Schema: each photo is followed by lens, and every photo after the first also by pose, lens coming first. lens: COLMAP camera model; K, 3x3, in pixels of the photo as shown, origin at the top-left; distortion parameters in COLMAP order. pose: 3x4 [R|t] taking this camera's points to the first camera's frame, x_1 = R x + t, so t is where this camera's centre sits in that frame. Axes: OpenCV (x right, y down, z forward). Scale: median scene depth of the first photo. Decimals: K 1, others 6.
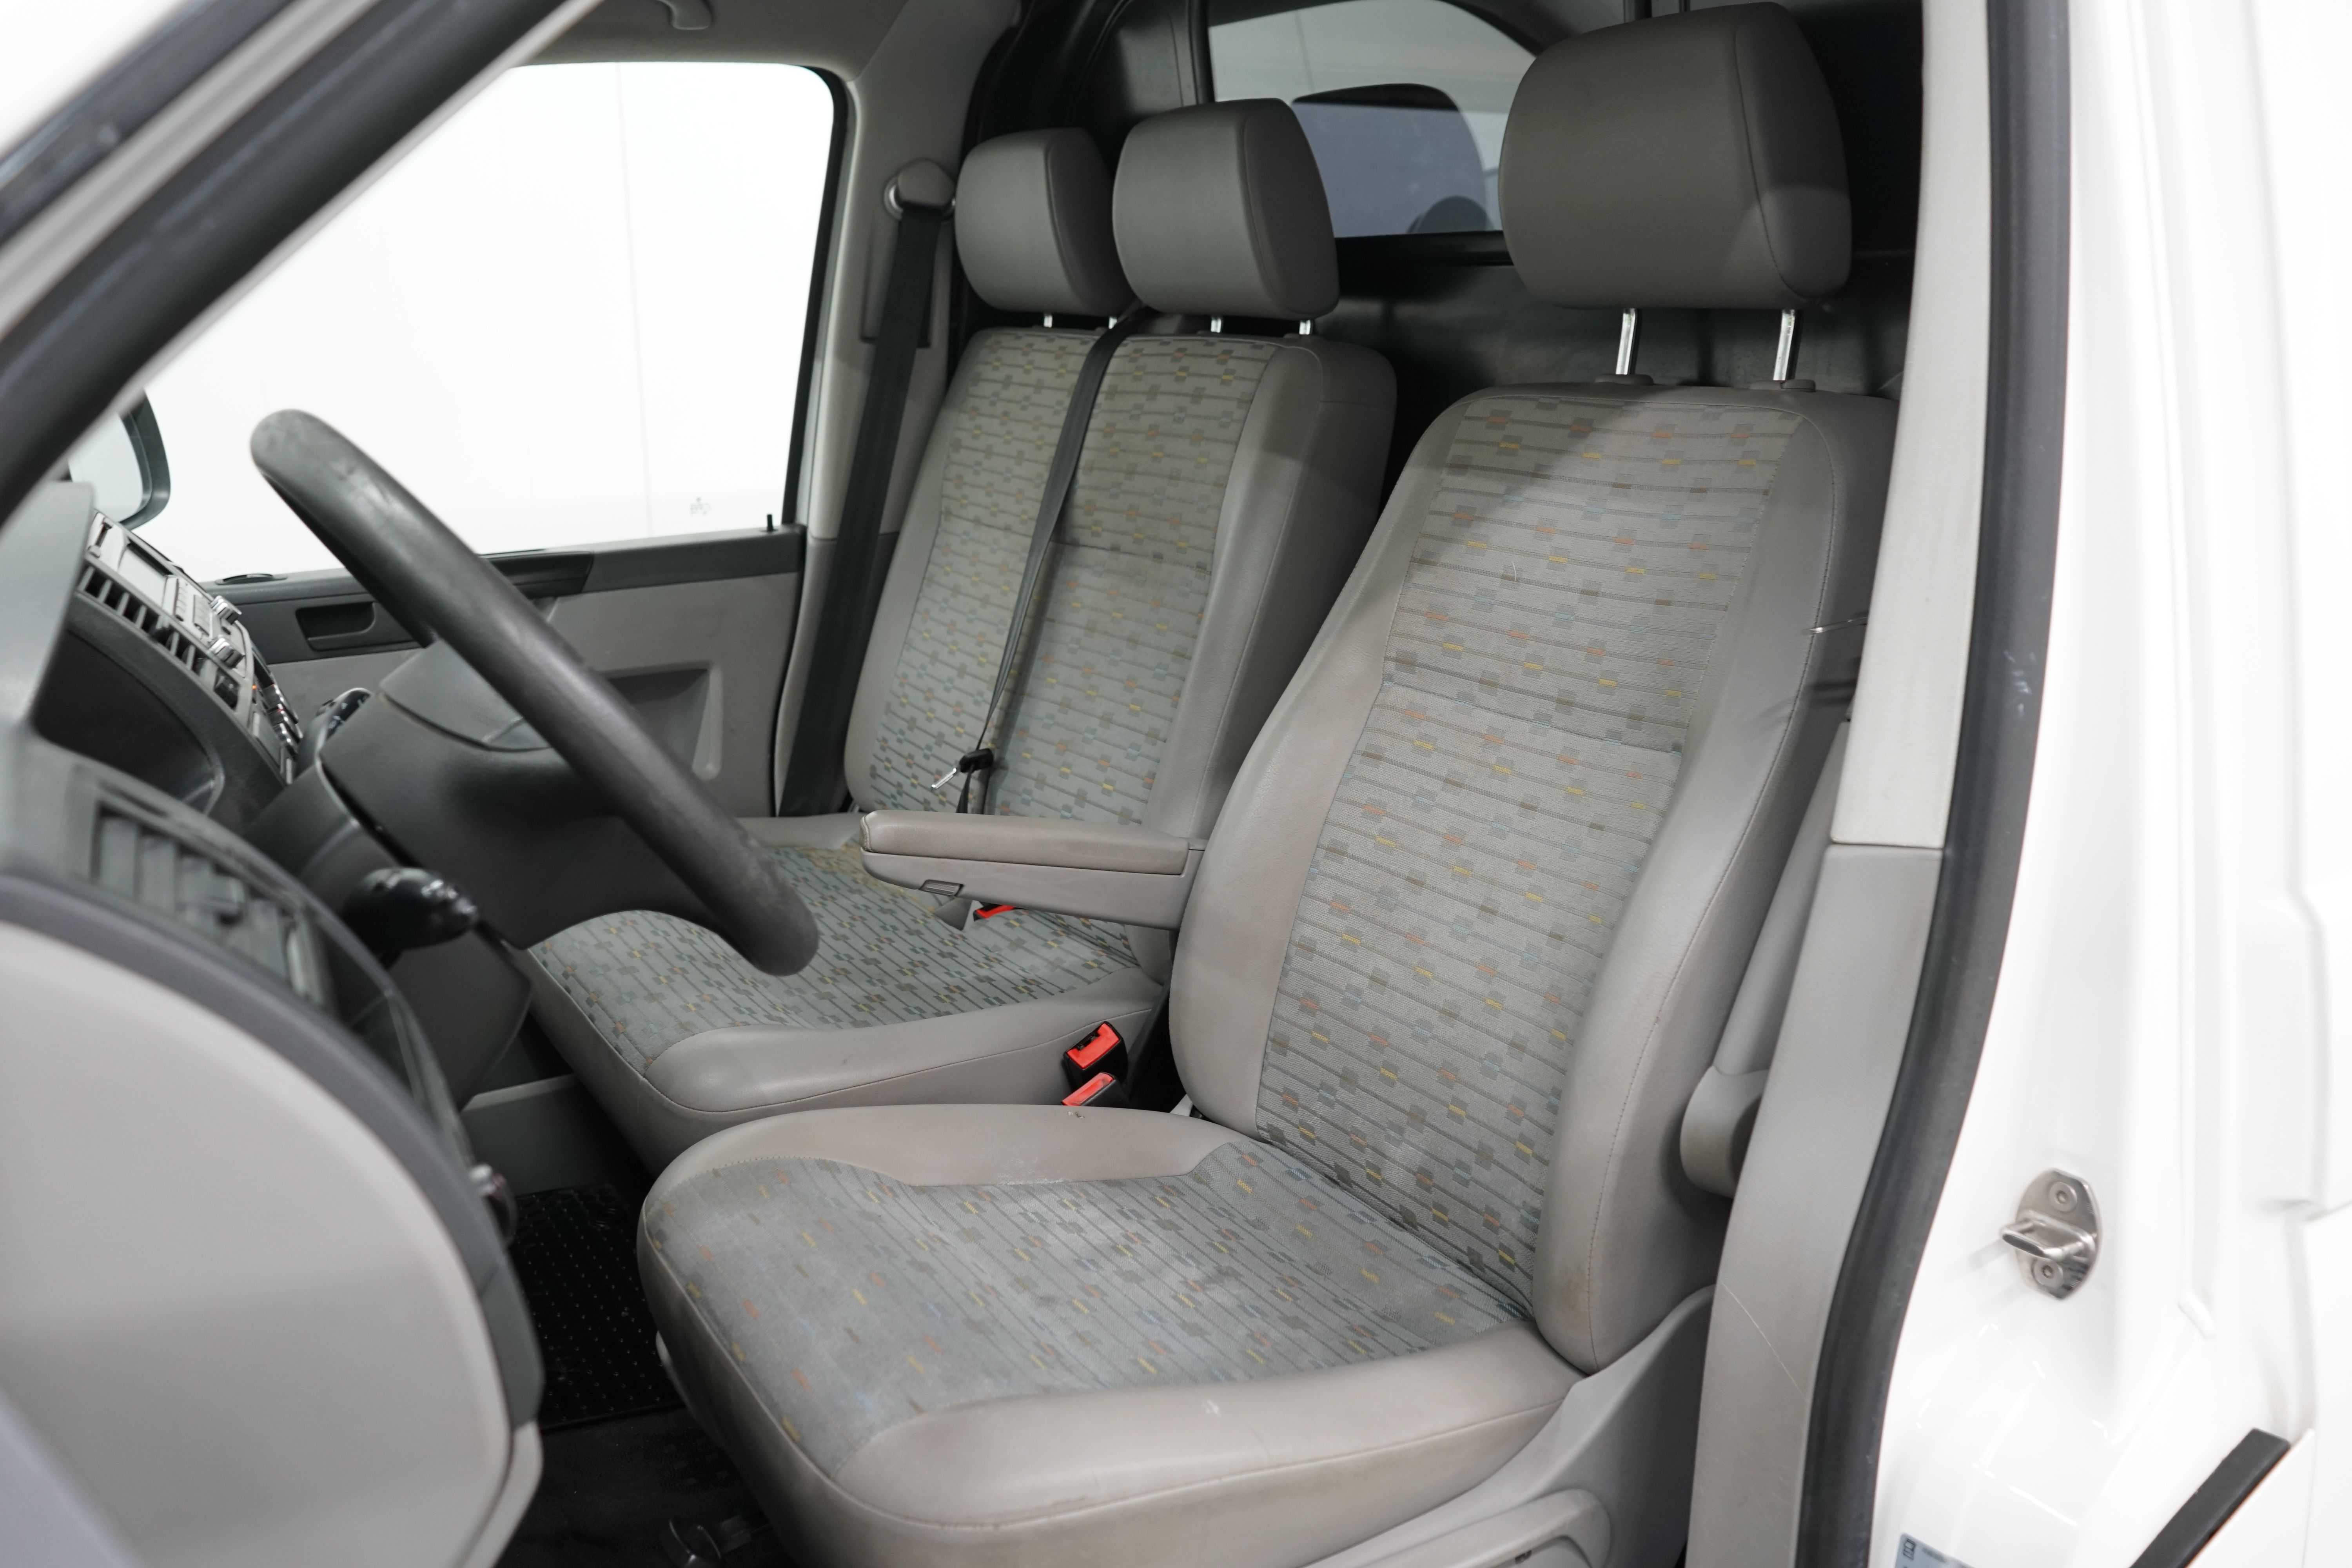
lens RADIAL K [[1982.4, 0, 1176.0], [0, 1982.4, 784.0], [0, 0, 1]] dist [-0.008754, -0.012460]
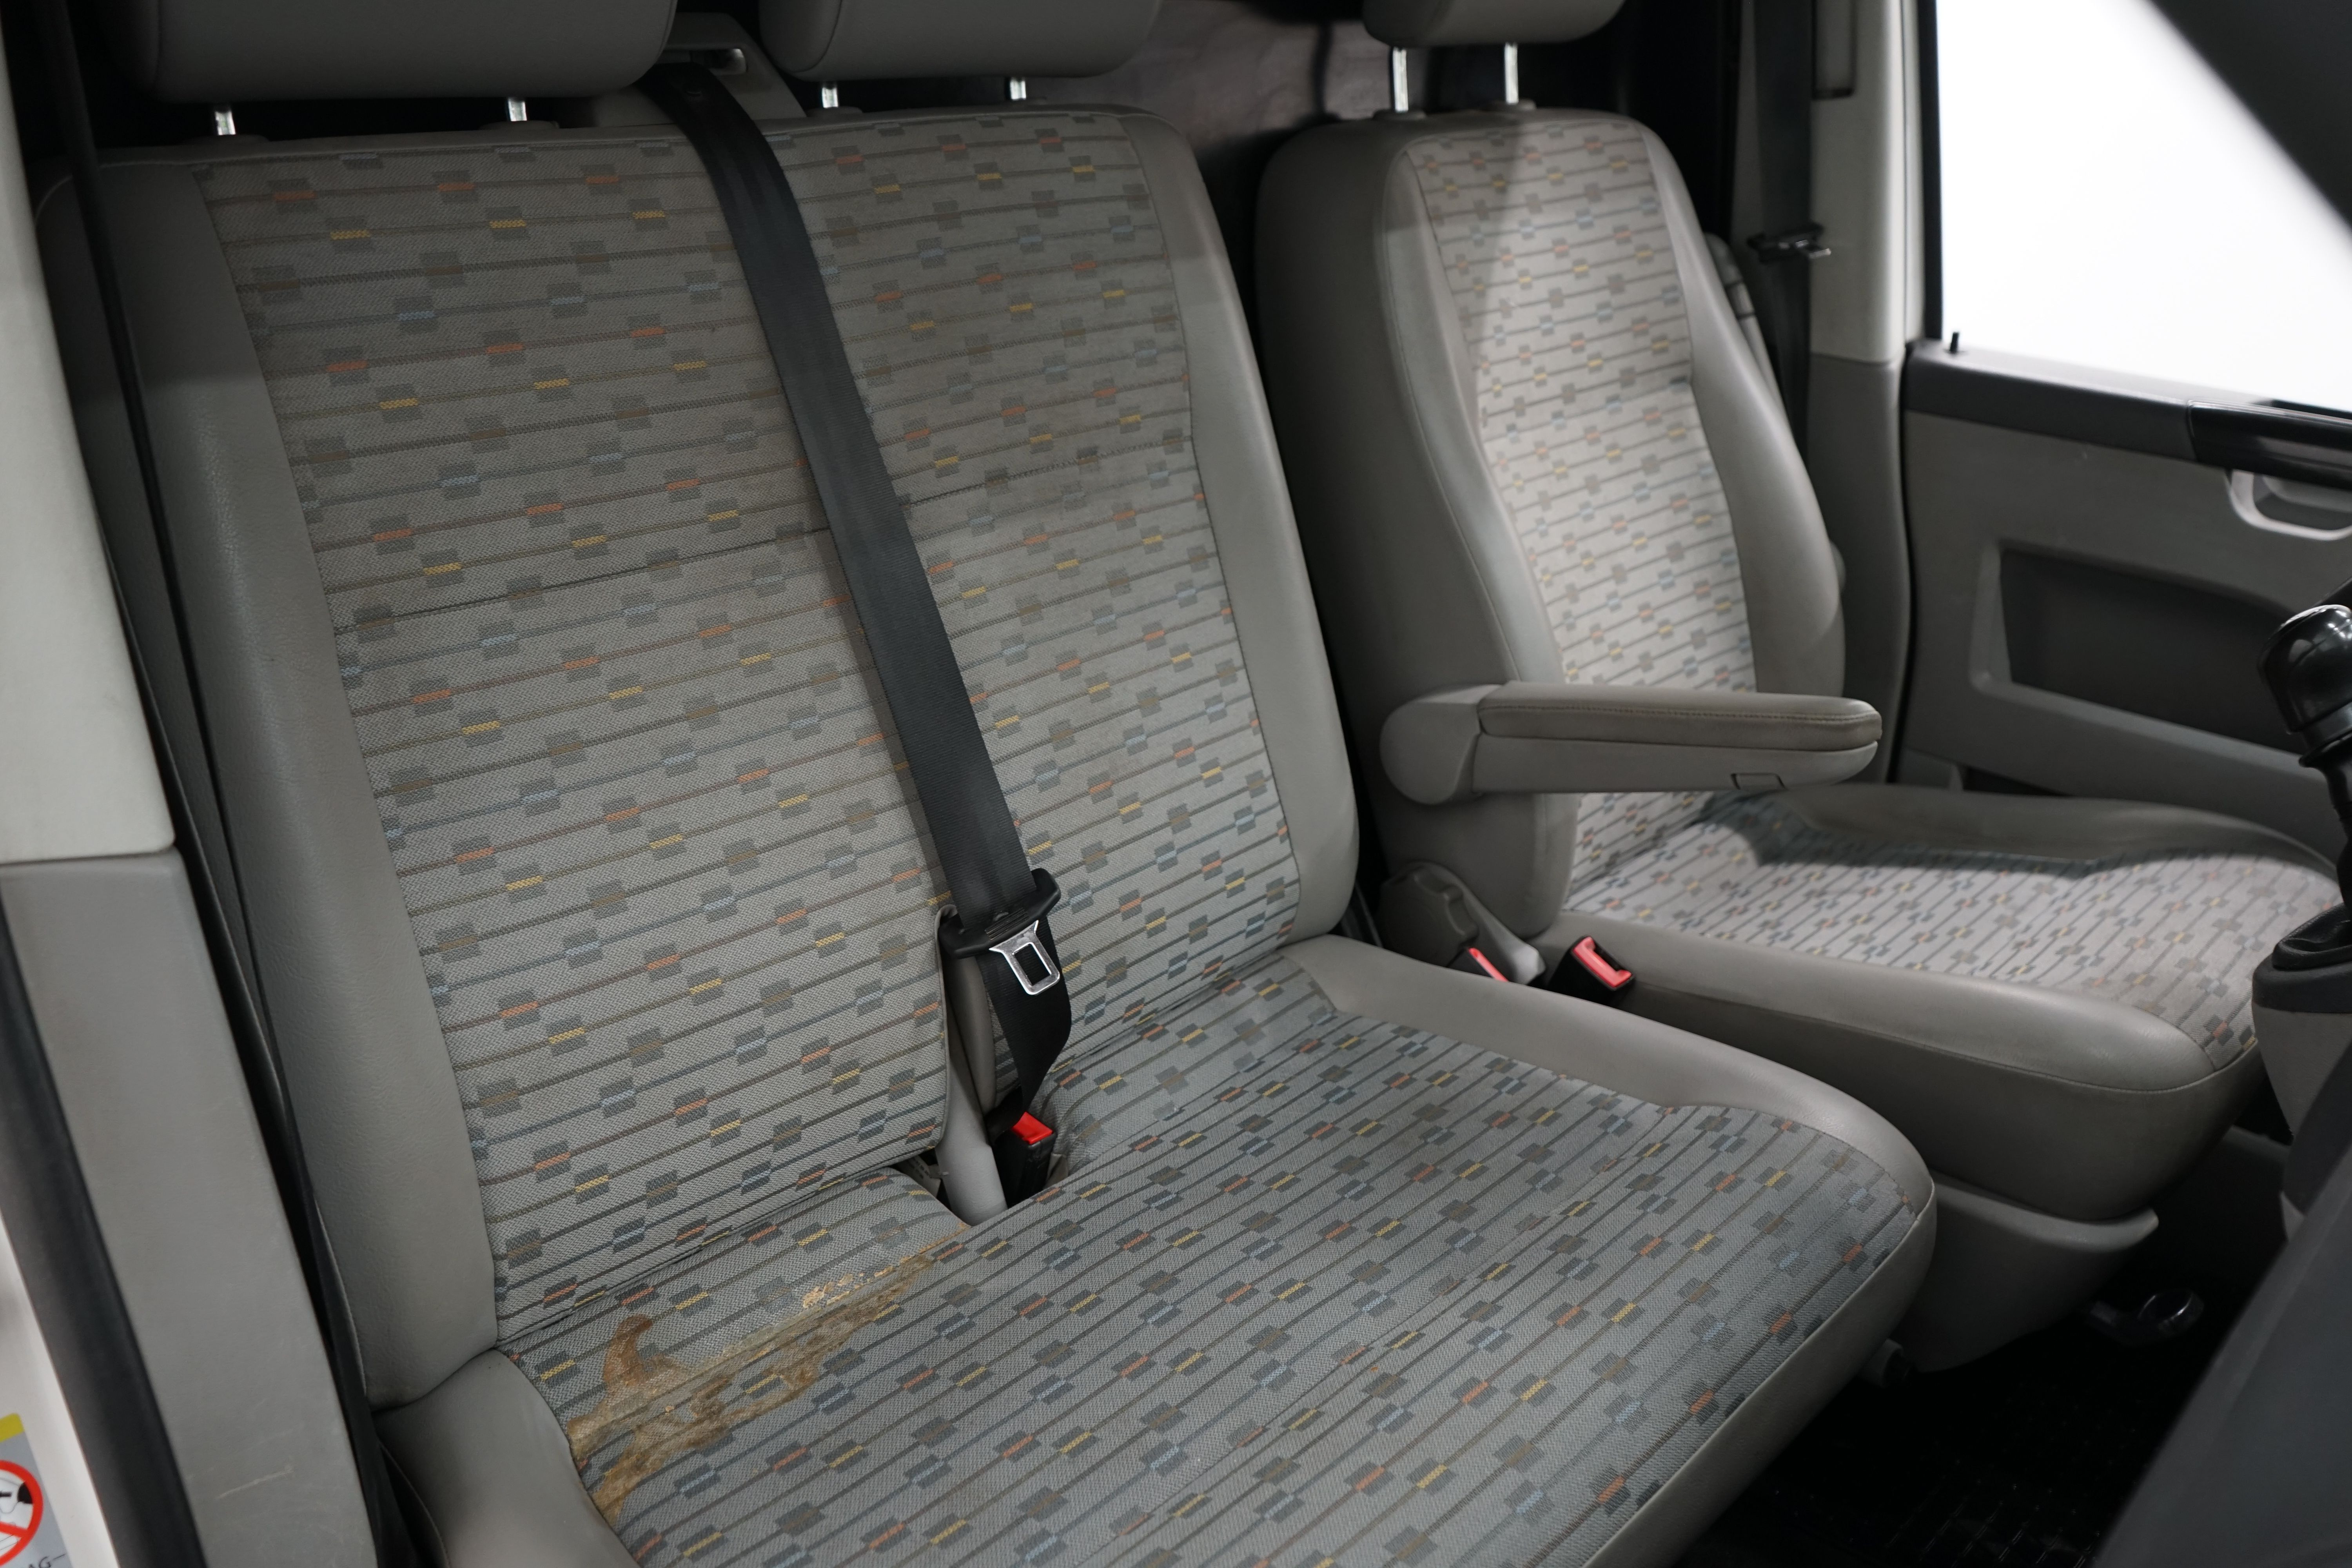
lens RADIAL K [[1982.4, 0, 1176.0], [0, 1982.4, 784.0], [0, 0, 1]] dist [-0.008754, -0.012460]
pose [[-0.289792, -0.381808, 0.877635, -0.605313], [0.202056, 0.871910, 0.446035, -0.290178], [-0.935518, 0.306588, -0.175526, 1.052656]]
